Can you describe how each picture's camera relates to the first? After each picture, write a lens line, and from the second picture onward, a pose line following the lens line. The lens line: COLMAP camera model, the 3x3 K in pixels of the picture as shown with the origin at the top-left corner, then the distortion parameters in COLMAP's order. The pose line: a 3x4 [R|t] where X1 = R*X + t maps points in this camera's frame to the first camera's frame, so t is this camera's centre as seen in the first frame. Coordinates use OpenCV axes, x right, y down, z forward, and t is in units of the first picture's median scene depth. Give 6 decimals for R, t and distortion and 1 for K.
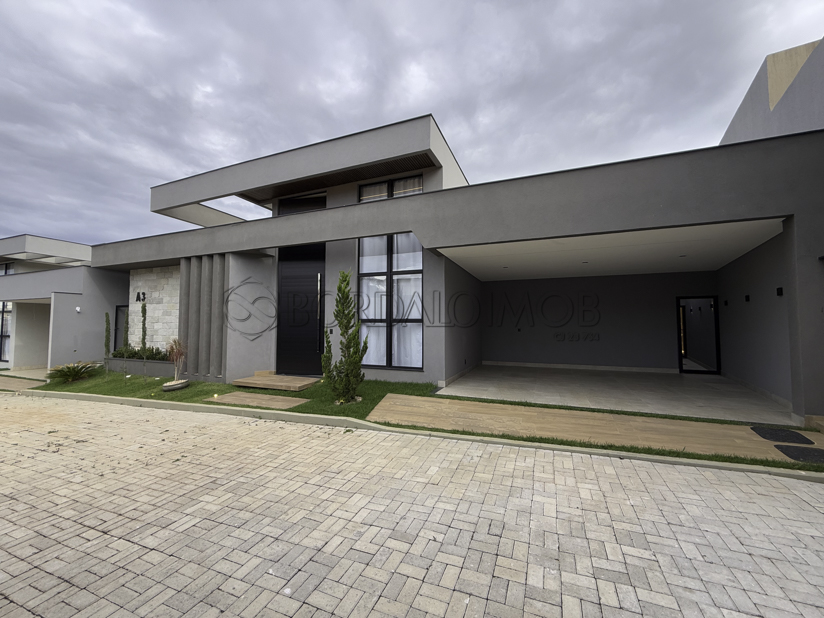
lens RADIAL K [[327.6, 0, 408.4], [0, 327.6, 304.7], [0, 0, 1]] dist [0.001640, -0.000458]
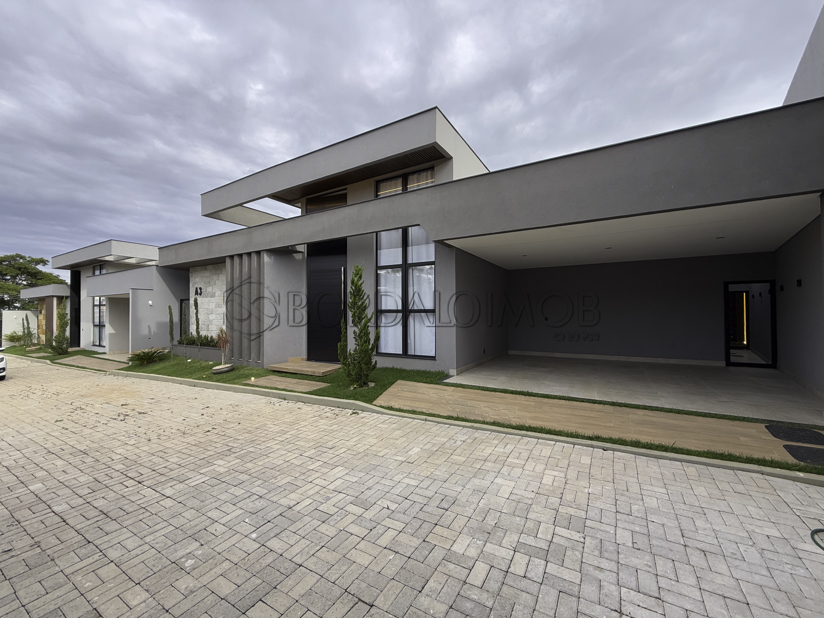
lens RADIAL K [[327.6, 0, 411.7], [0, 327.6, 315.0], [0, 0, 1]] dist [0.001640, -0.000458]
pose [[0.989078, -0.006490, -0.147247, 0.103472], [0.016579, 0.997589, 0.067390, -0.008529], [0.146455, -0.069095, 0.986801, -0.020269]]
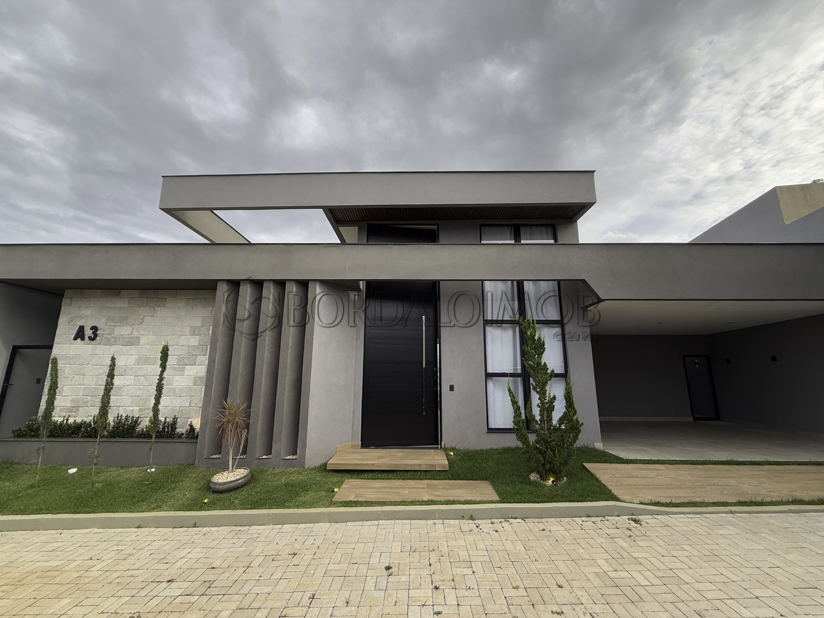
lens RADIAL K [[327.6, 0, 408.3], [0, 327.6, 303.1], [0, 0, 1]] dist [0.001640, -0.000458]
pose [[0.930354, 0.080944, 0.357616, -0.616953], [-0.024447, 0.986852, -0.159767, 0.005820], [-0.365846, 0.139897, 0.920101, 0.245544]]
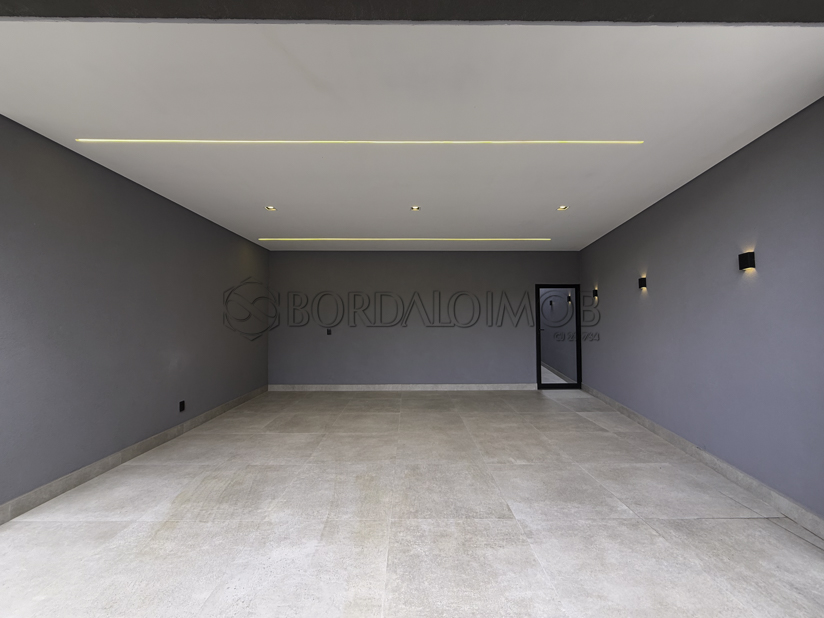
lens RADIAL K [[327.6, 0, 408.0], [0, 327.6, 303.1], [0, 0, 1]] dist [0.001640, -0.000458]
pose [[0.930434, 0.018962, 0.365968, 0.304177], [-0.019530, 0.999807, -0.002150, 0.025367], [-0.365938, -0.005147, 0.930625, 0.452557]]
